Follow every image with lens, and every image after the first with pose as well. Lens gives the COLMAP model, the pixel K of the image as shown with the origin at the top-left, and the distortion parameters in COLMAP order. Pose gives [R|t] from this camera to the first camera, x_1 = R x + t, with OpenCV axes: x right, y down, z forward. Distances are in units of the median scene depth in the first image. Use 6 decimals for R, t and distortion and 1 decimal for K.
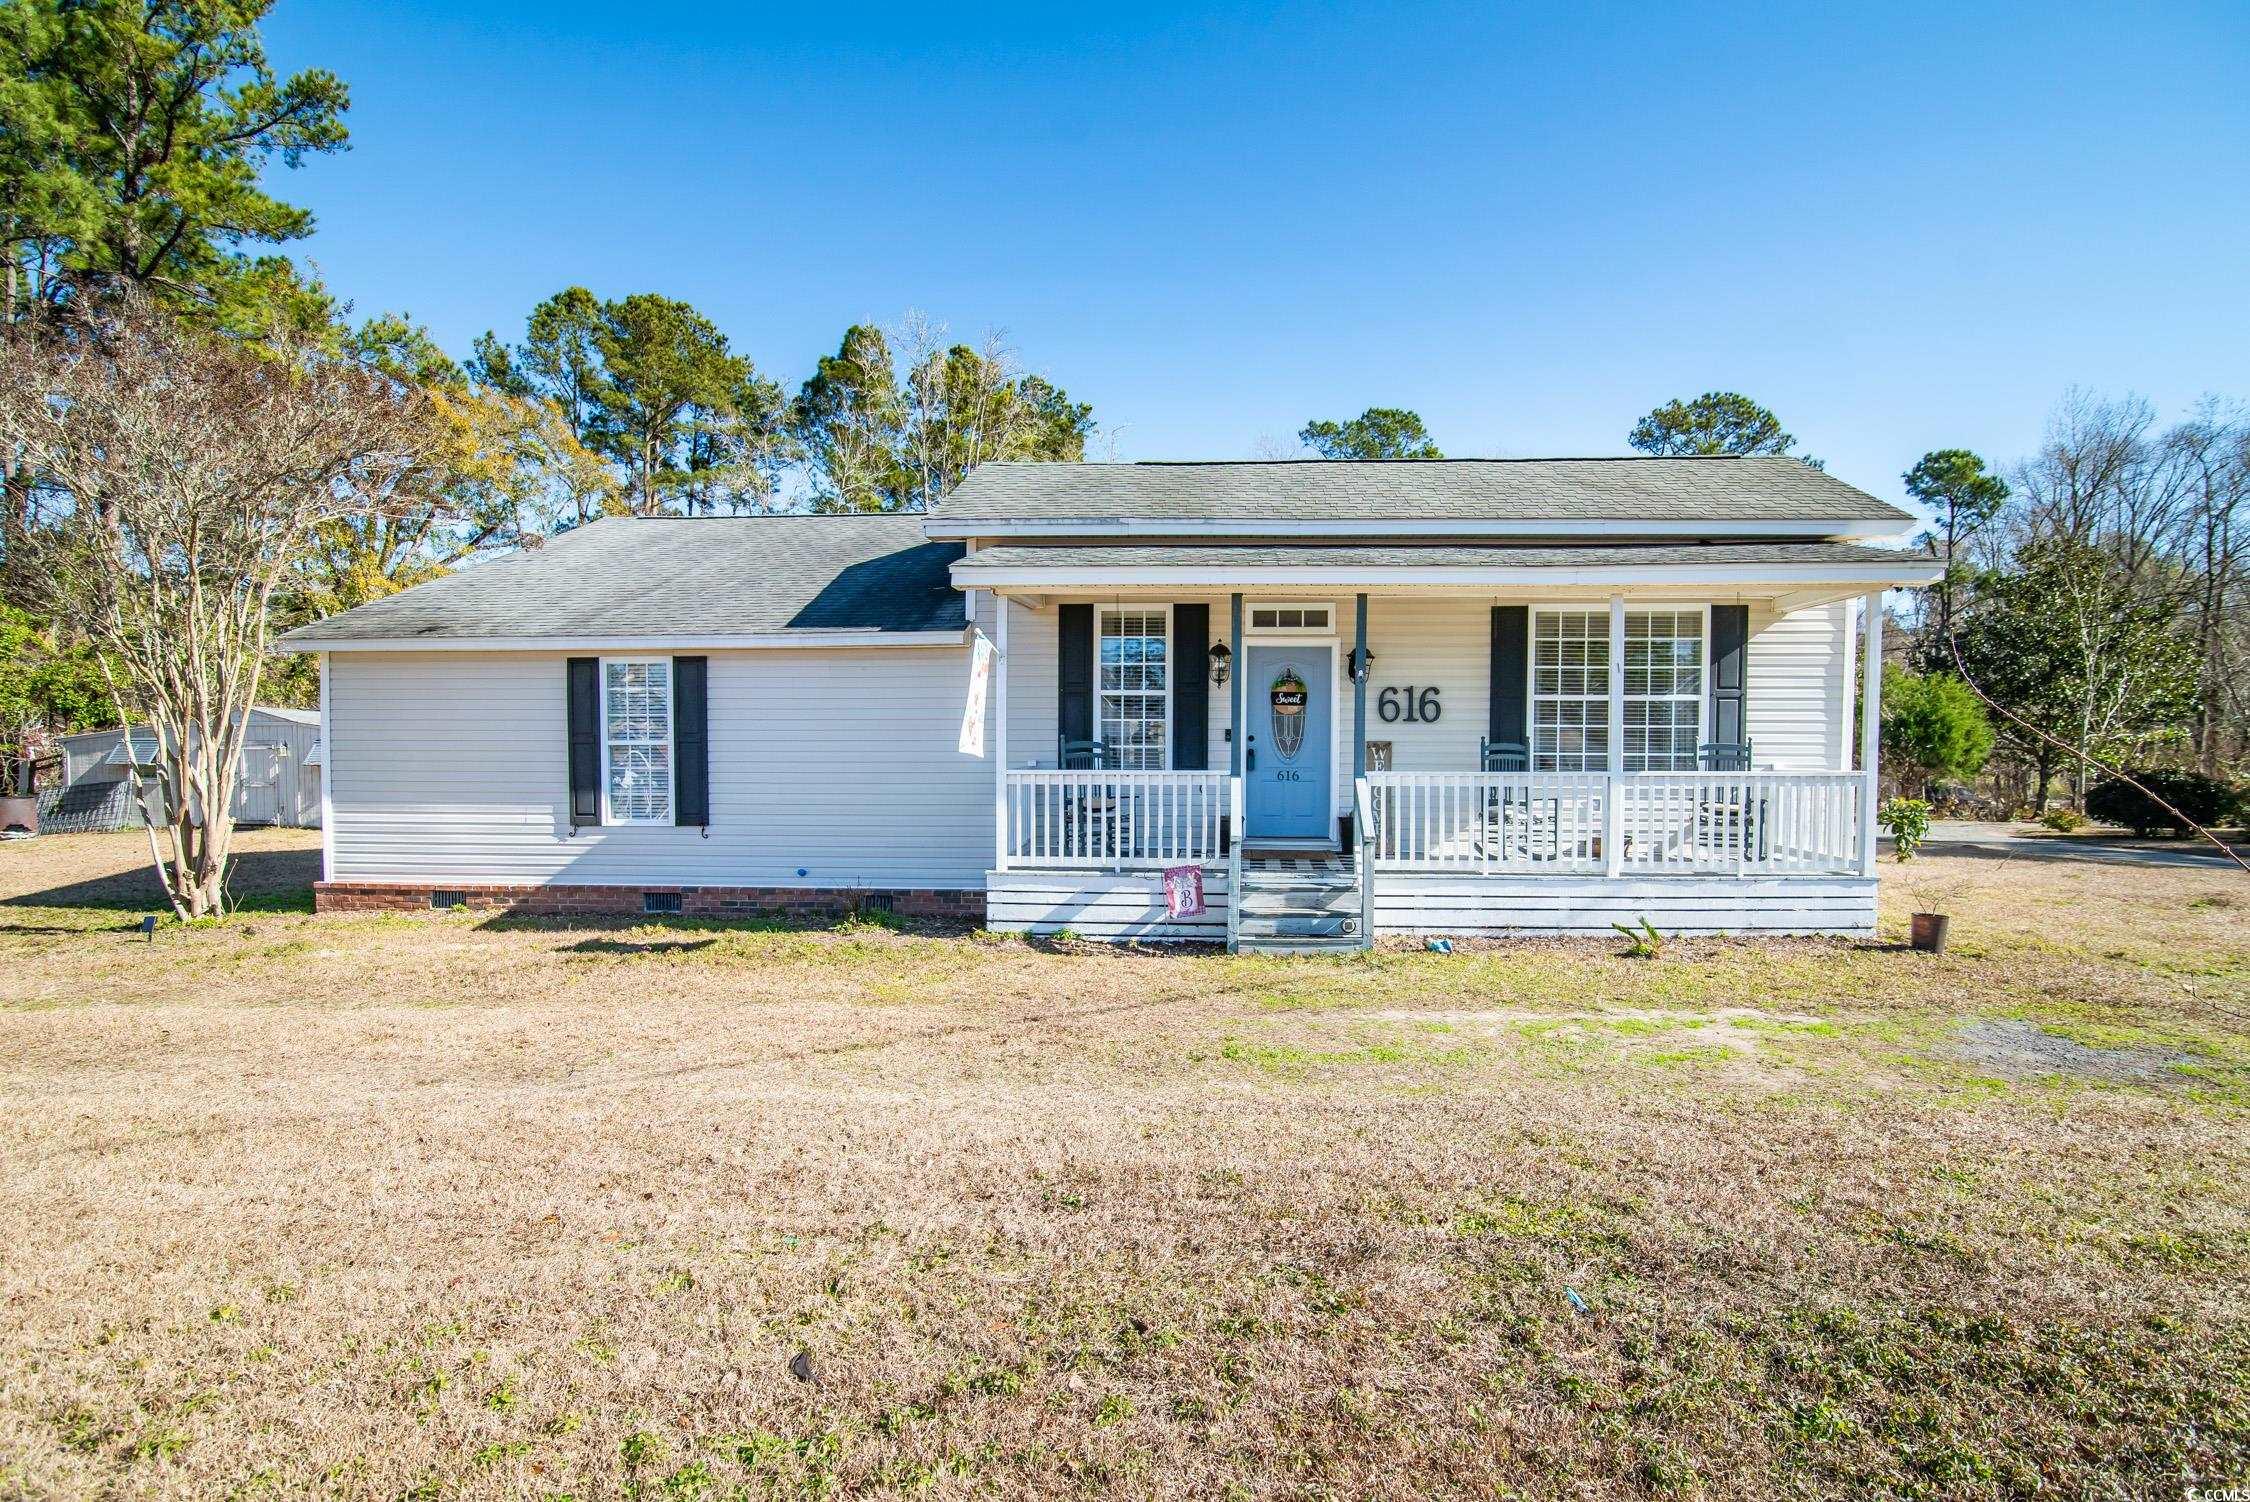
lens RADIAL K [[1058.3, 0, 1125.0], [0, 1058.3, 751.0], [0, 0, 1]] dist [0.000060, 0.000010]
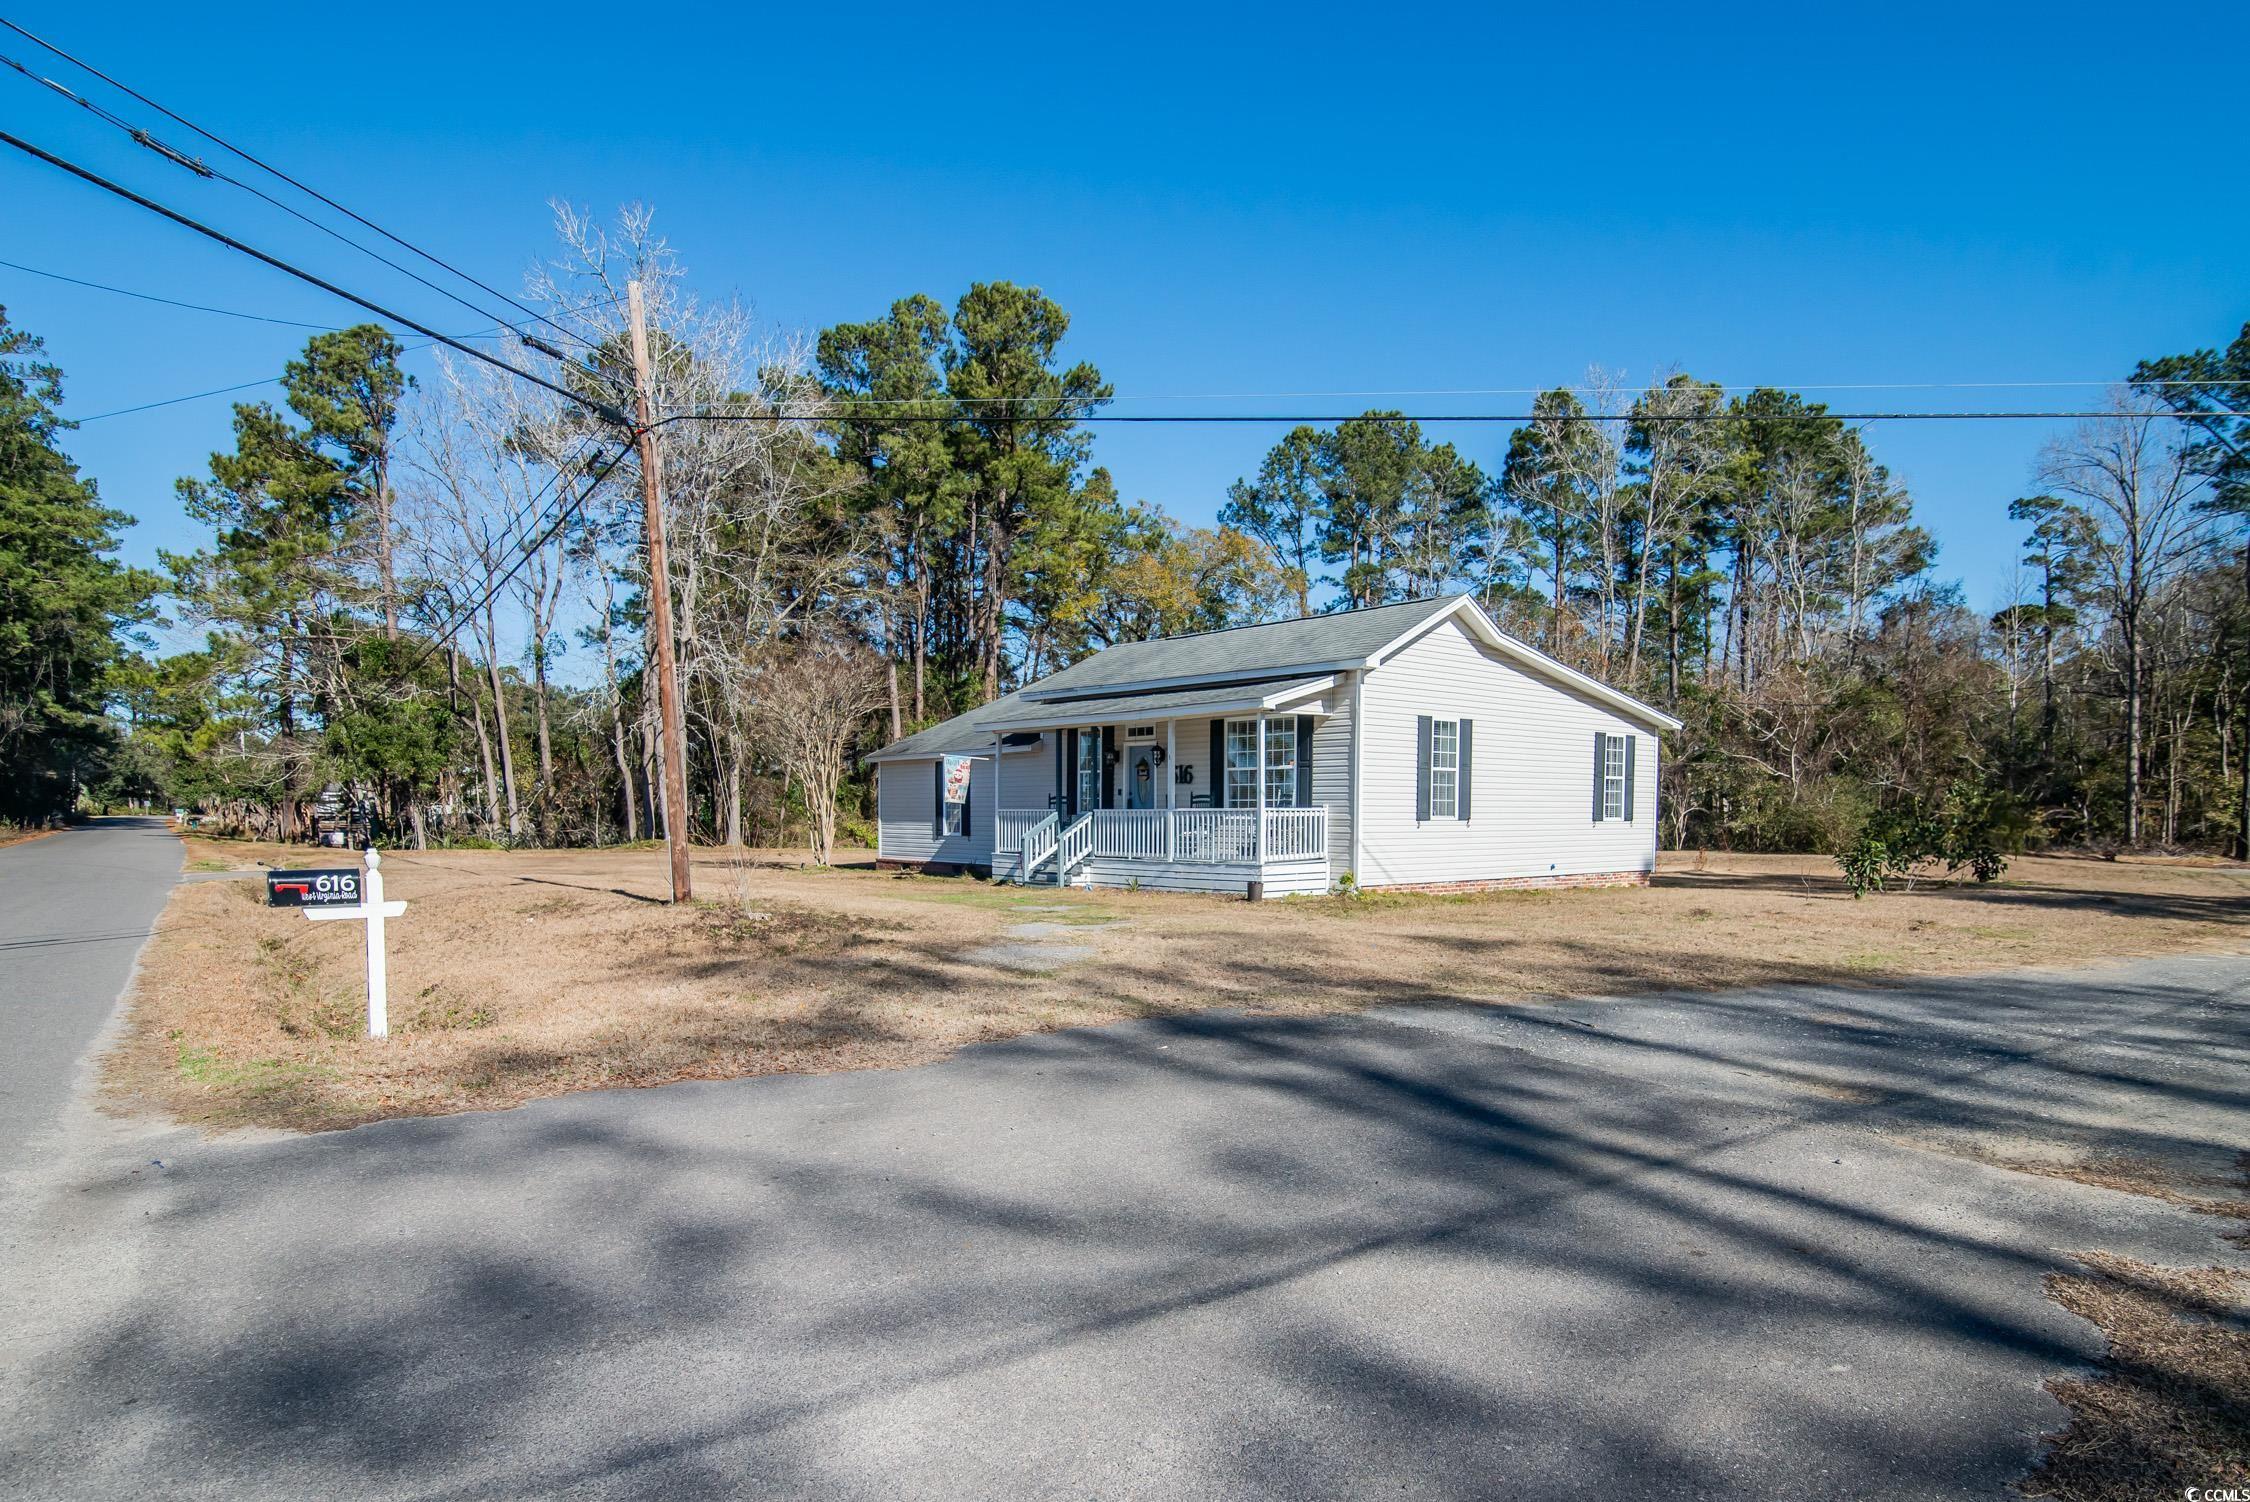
lens RADIAL K [[1058.3, 0, 1125.0], [0, 1058.3, 751.0], [0, 0, 1]] dist [0.000060, 0.000010]
pose [[0.750960, -0.037139, -0.659303, 1.424784], [0.004302, 0.998671, -0.051355, 0.011803], [0.660334, 0.035729, 0.750122, -0.493142]]
